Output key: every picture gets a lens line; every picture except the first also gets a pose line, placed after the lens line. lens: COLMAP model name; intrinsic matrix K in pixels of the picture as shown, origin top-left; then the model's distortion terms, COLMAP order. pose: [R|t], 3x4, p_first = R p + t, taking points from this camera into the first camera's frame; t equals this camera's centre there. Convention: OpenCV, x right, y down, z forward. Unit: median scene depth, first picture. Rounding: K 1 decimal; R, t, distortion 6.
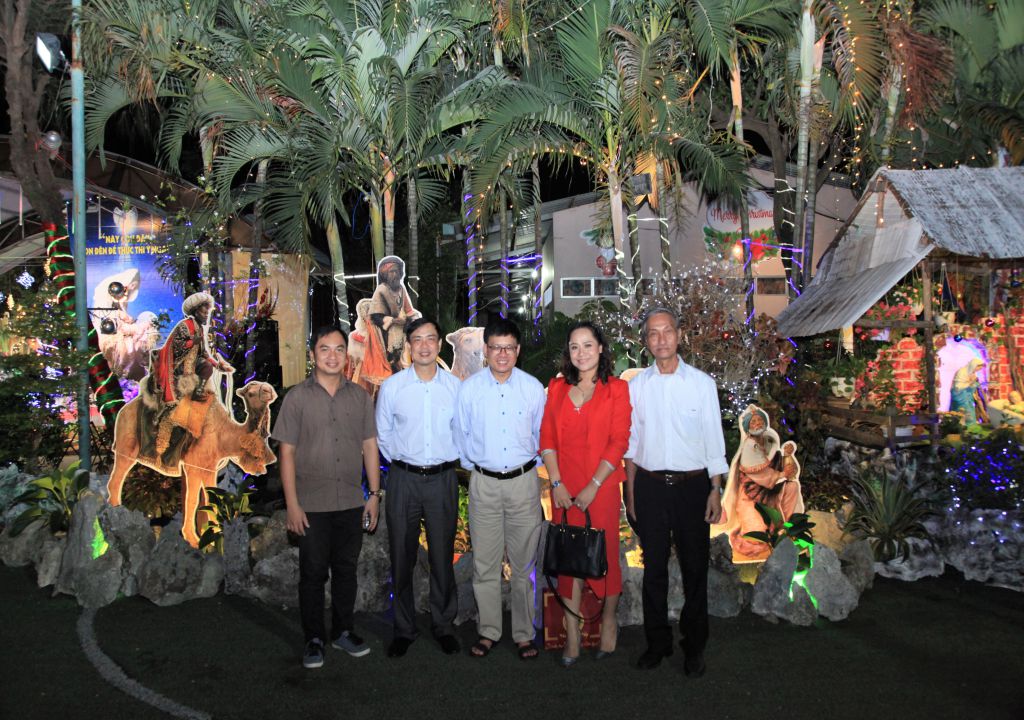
lens RADIAL K [[815.0, 0, 512.0], [0, 815.0, 360.0], [0, 0, 1]] dist [-0.008335, -0.000243]
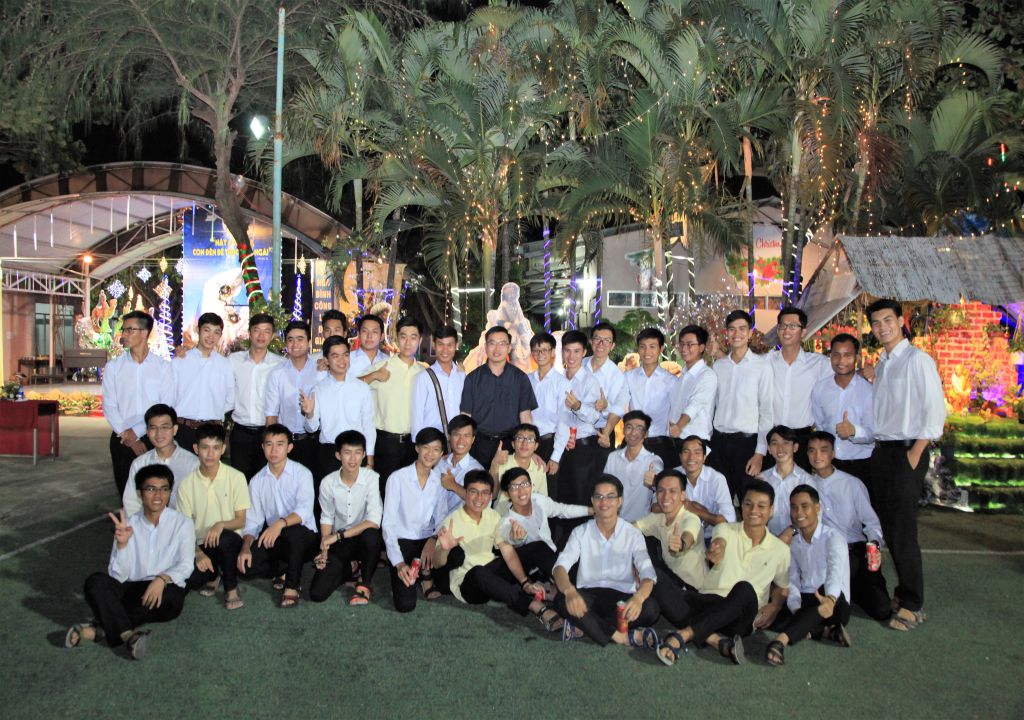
lens RADIAL K [[815.0, 0, 512.0], [0, 815.0, 360.0], [0, 0, 1]] dist [-0.008335, -0.000243]
pose [[0.998812, 0.036724, -0.032040, -0.078338], [-0.036660, 0.999324, 0.002582, 0.010799], [0.032113, -0.001405, 0.999483, -0.457894]]
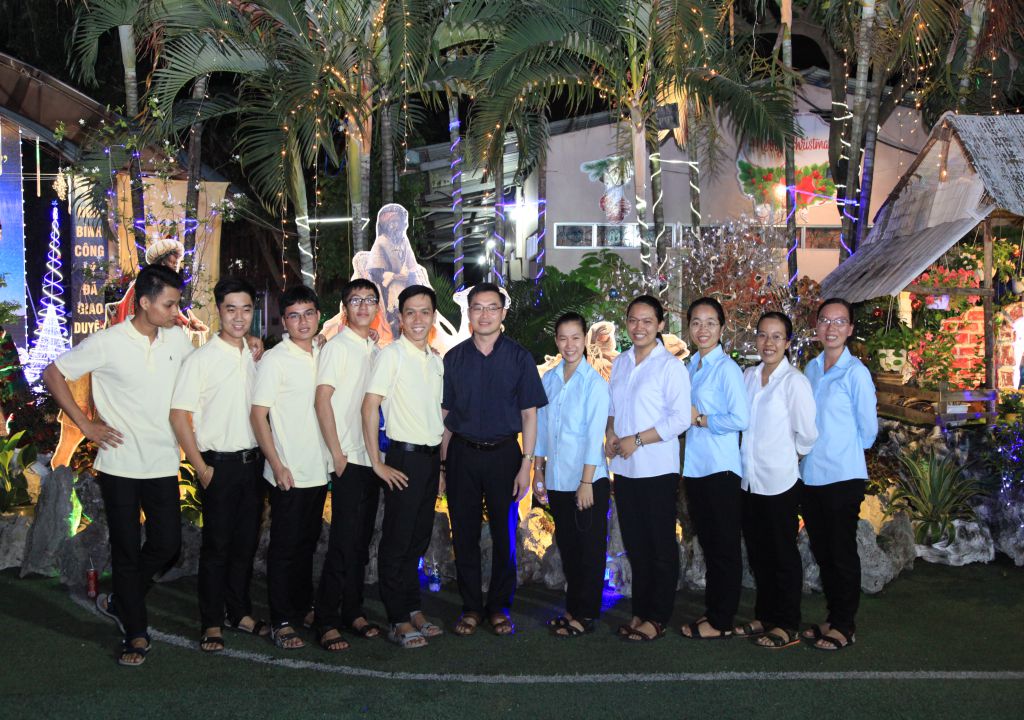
lens RADIAL K [[1191.5, 0, 499.1], [0, 1191.5, 355.7], [0, 0, 1]] dist [0.128156, 0.048490]
pose [[0.998985, 0.018313, 0.041146, -0.071310], [-0.019150, 0.999615, 0.020055, 0.008430], [-0.040763, -0.020822, 0.998952, -0.272390]]
